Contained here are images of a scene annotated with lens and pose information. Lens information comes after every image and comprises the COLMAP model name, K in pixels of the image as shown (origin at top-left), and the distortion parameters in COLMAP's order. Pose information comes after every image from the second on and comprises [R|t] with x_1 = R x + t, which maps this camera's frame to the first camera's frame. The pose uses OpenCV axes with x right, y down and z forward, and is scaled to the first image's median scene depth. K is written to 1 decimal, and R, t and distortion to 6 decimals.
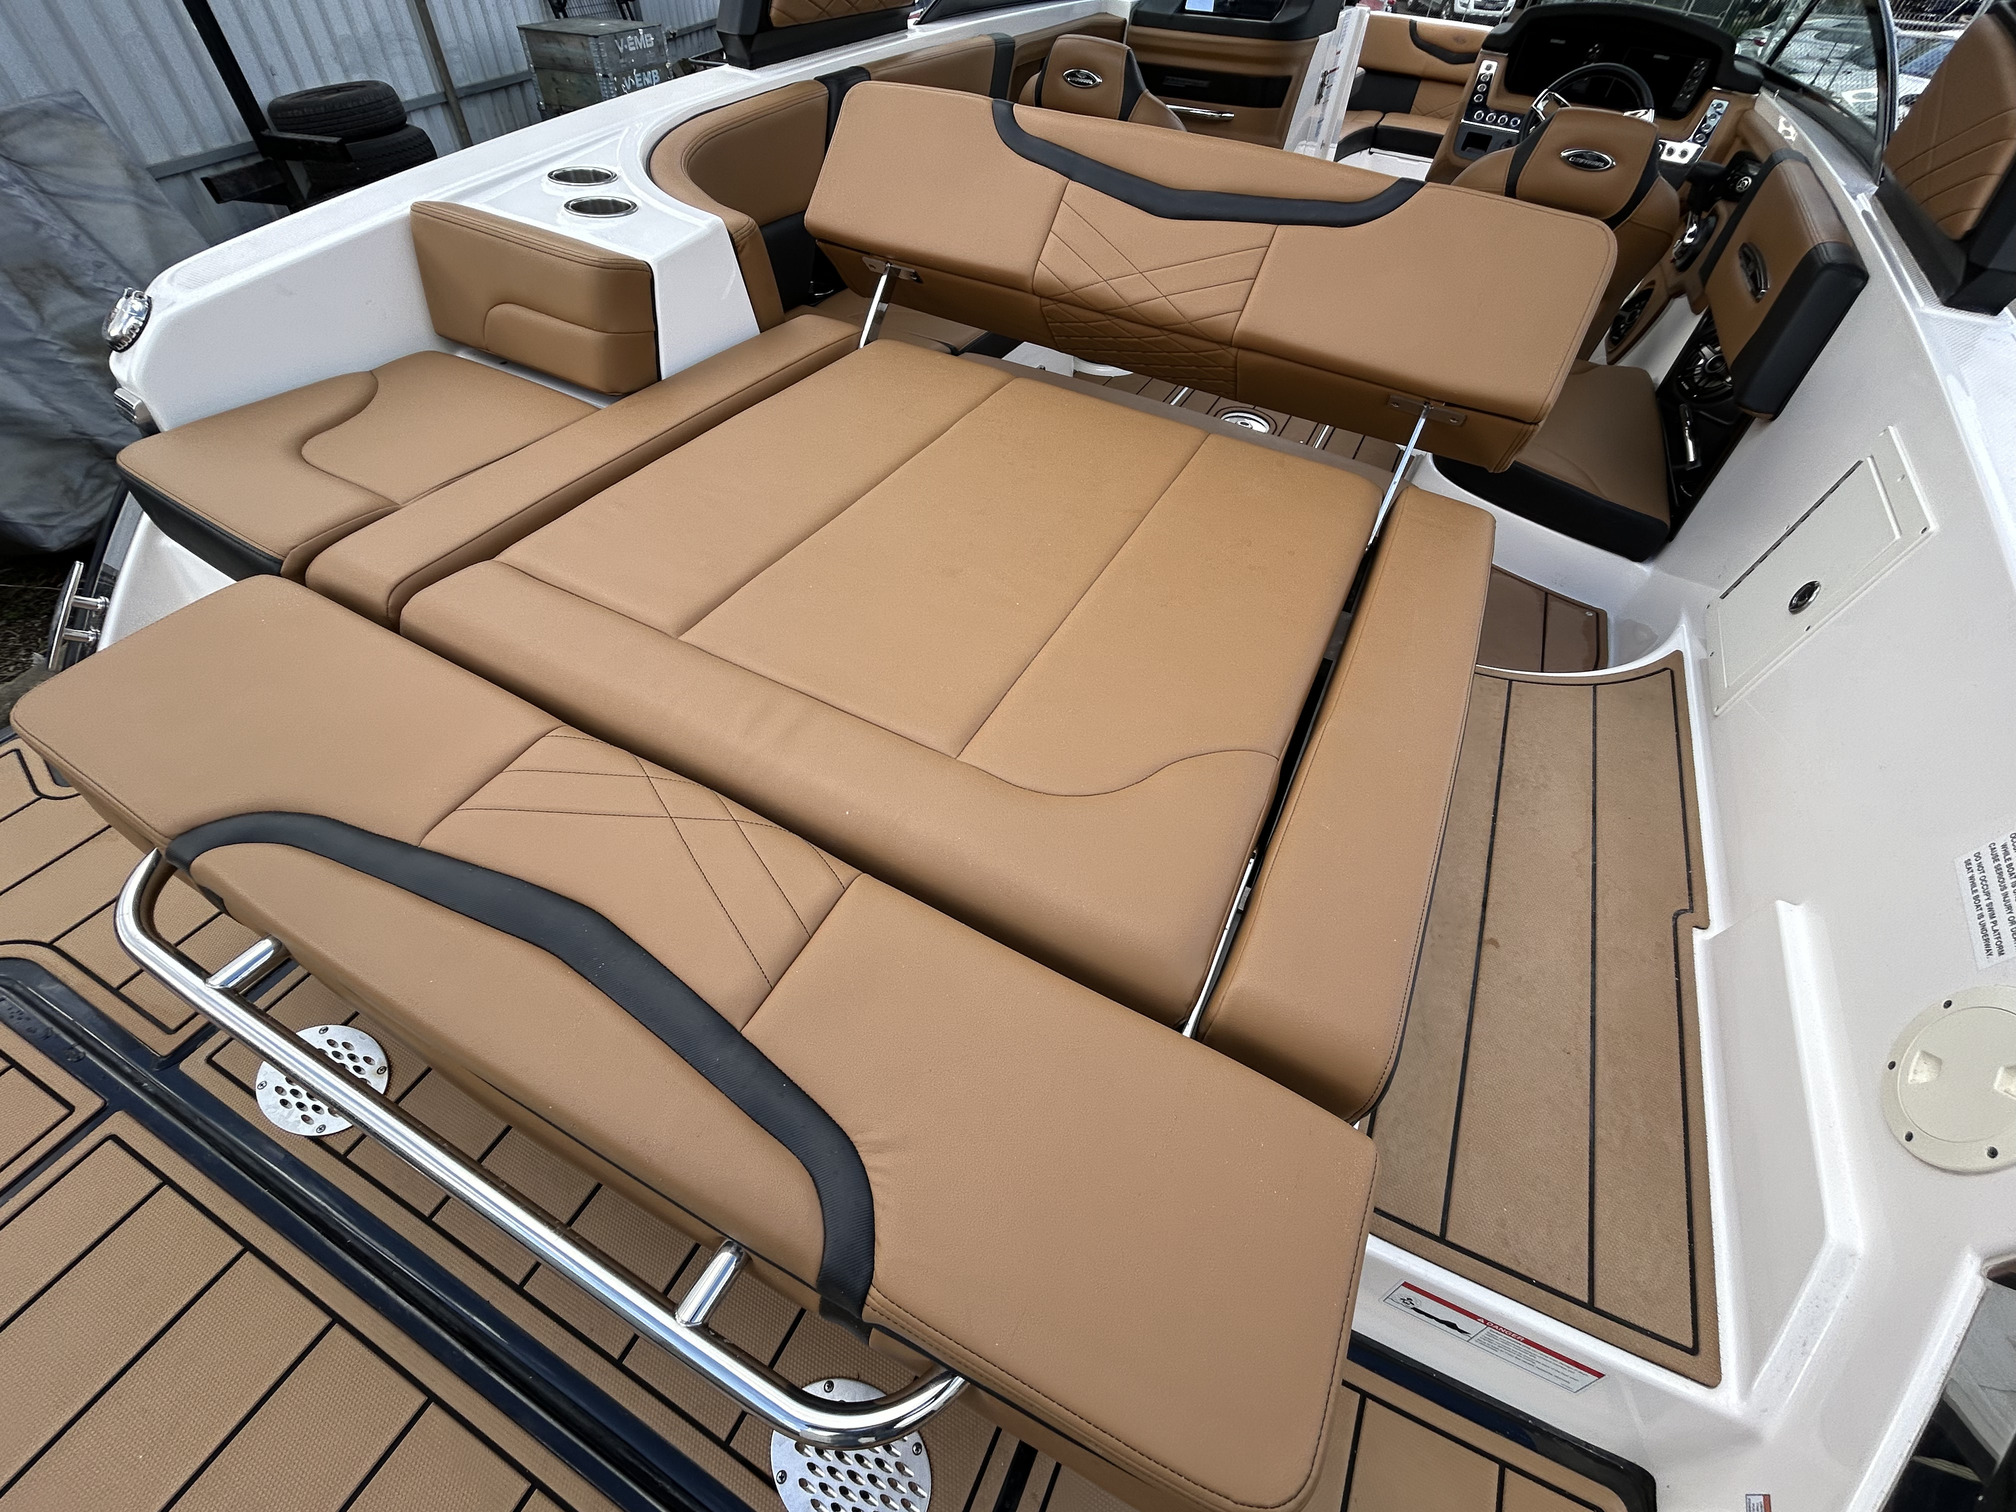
lens RADIAL K [[812.4, 0, 1010.5], [0, 812.4, 753.3], [0, 0, 1]] dist [0.014534, -0.006002]
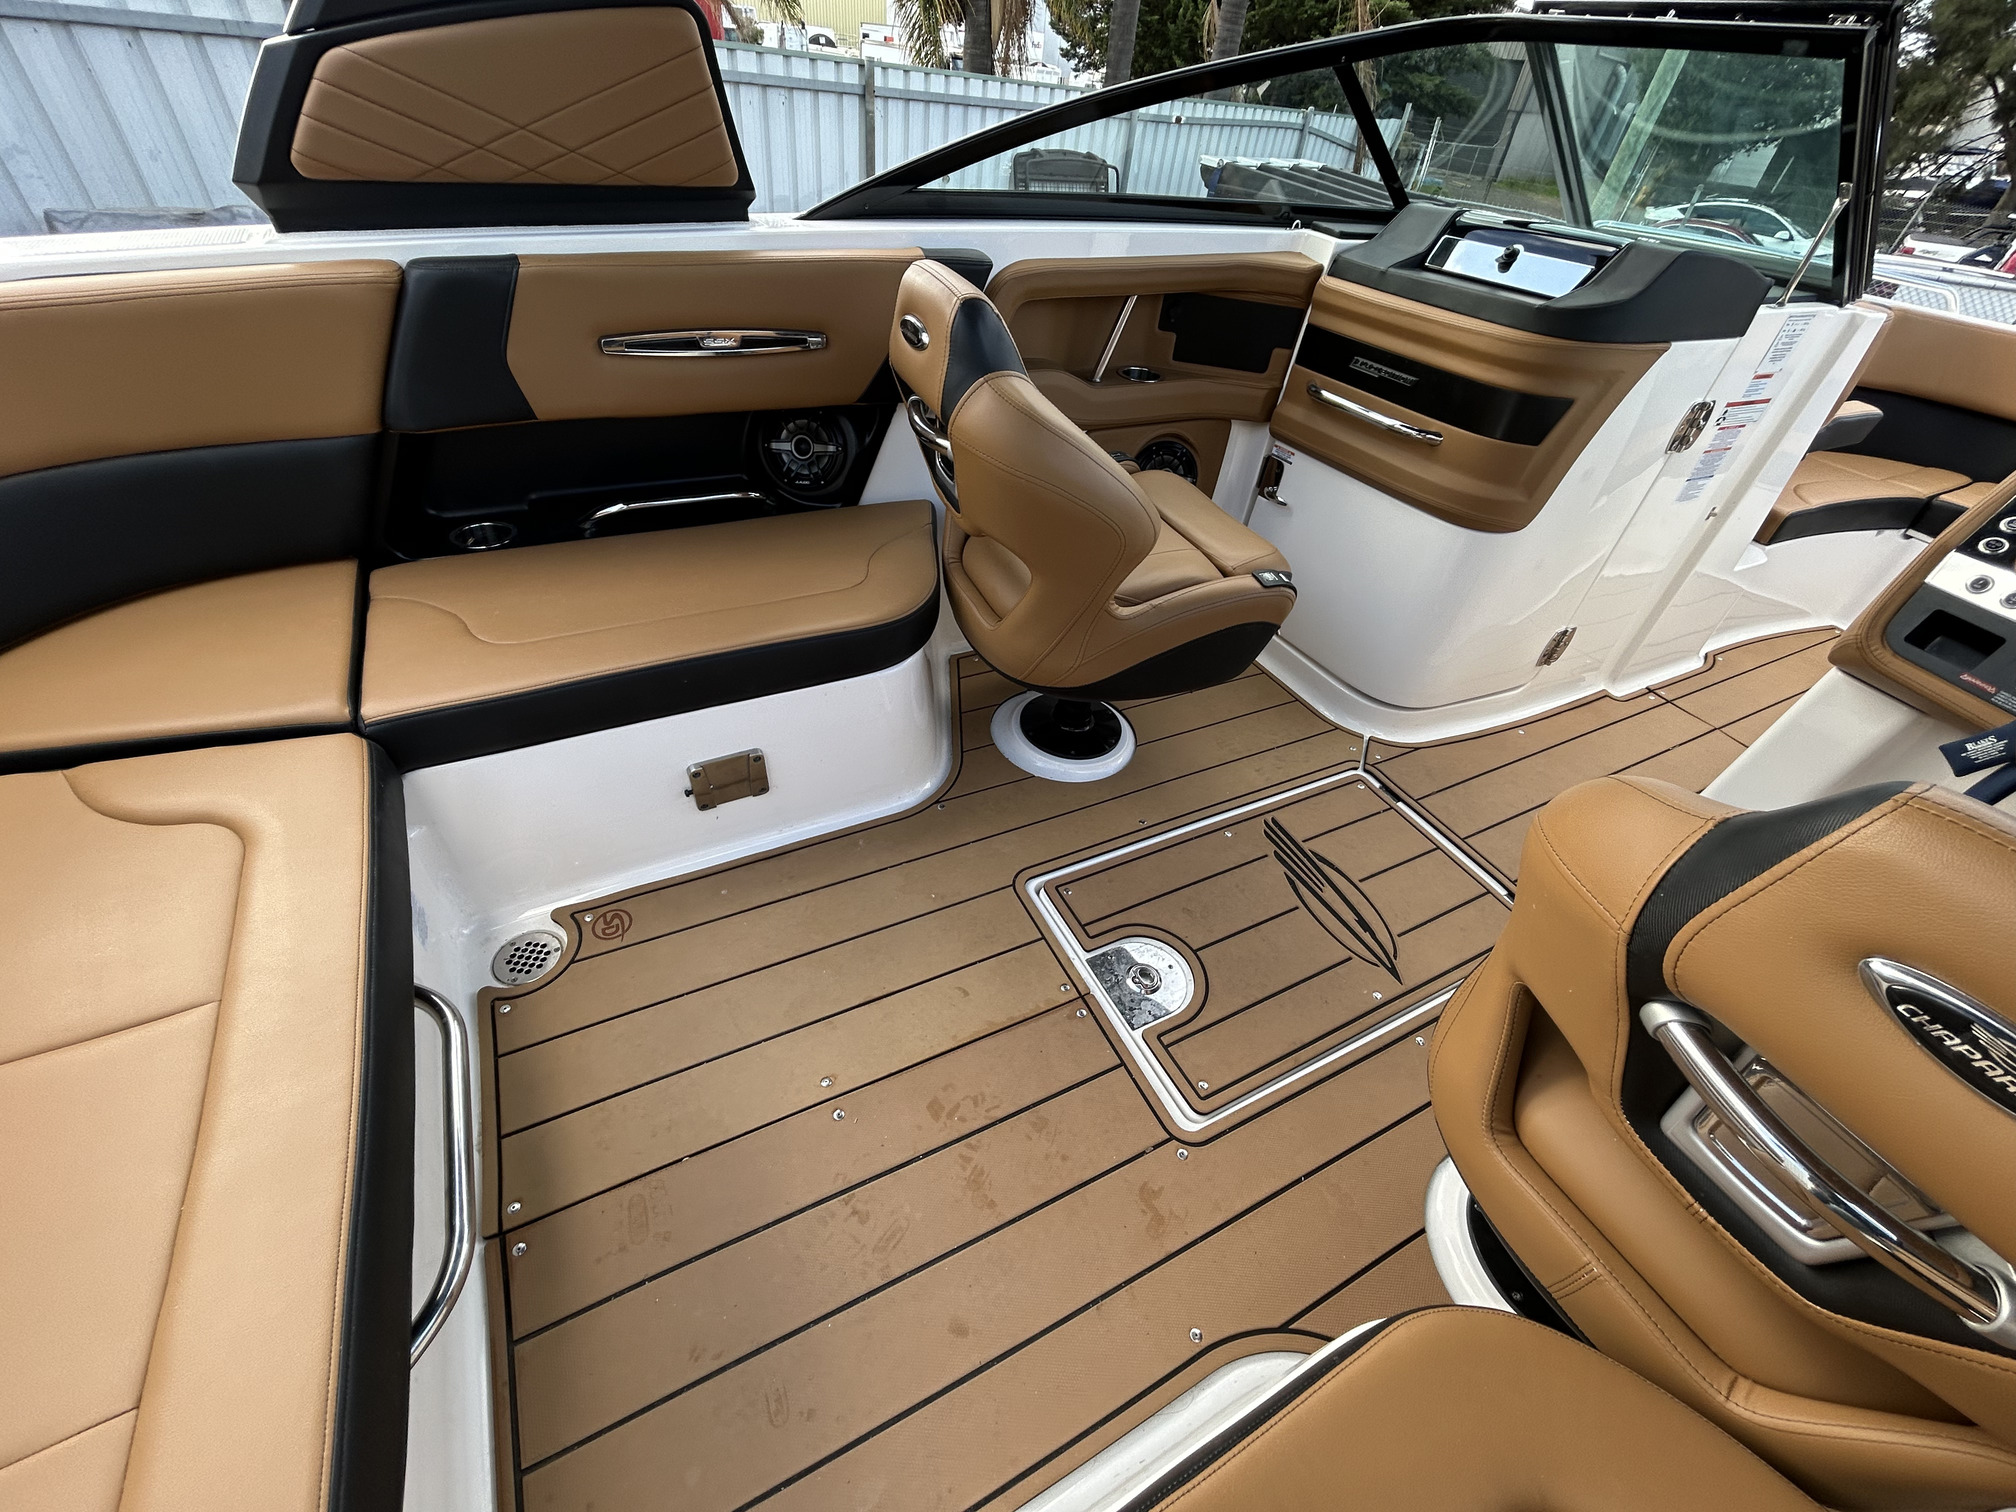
lens RADIAL K [[819.3, 0, 1006.7], [0, 819.3, 753.7], [0, 0, 1]] dist [-0.000386, 0.000298]
pose [[0.812530, 0.388889, -0.434235, 0.971760], [-0.455403, 0.888496, -0.056425, -1.157711], [0.363873, 0.243599, 0.899031, 1.215657]]
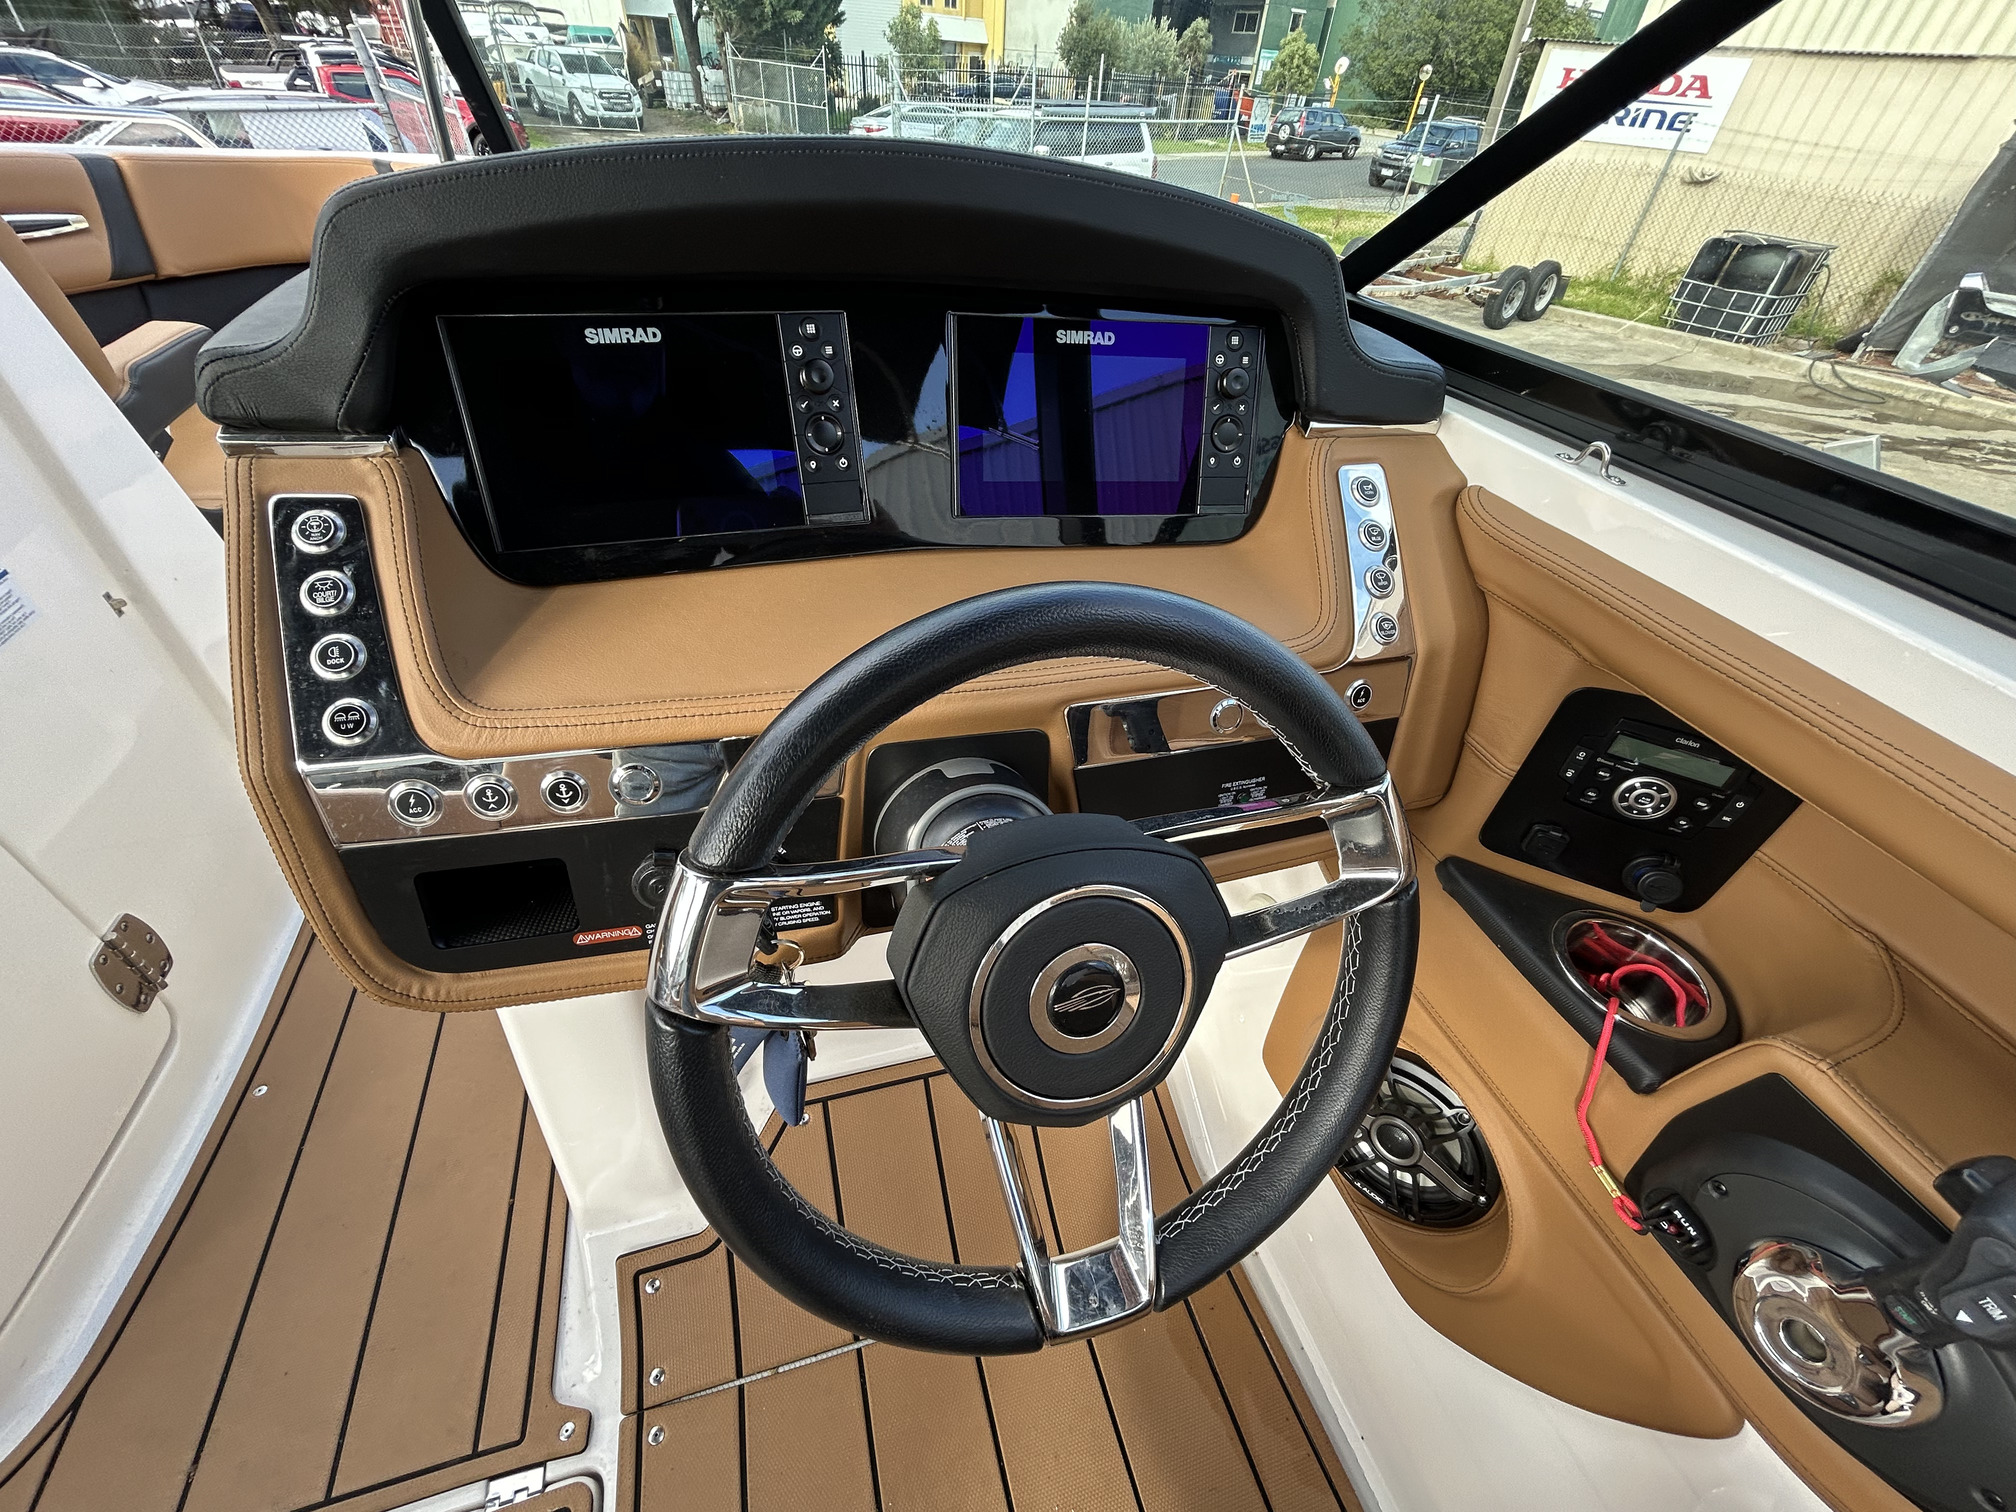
lens RADIAL K [[820.5, 0, 1004.1], [0, 820.5, 758.2], [0, 0, 1]] dist [-0.001423, -0.000209]
pose [[0.728209, -0.458471, 0.509427, 1.429715], [0.492489, 0.866972, 0.076255, -1.828026], [-0.476620, 0.195357, 0.857129, 1.968864]]
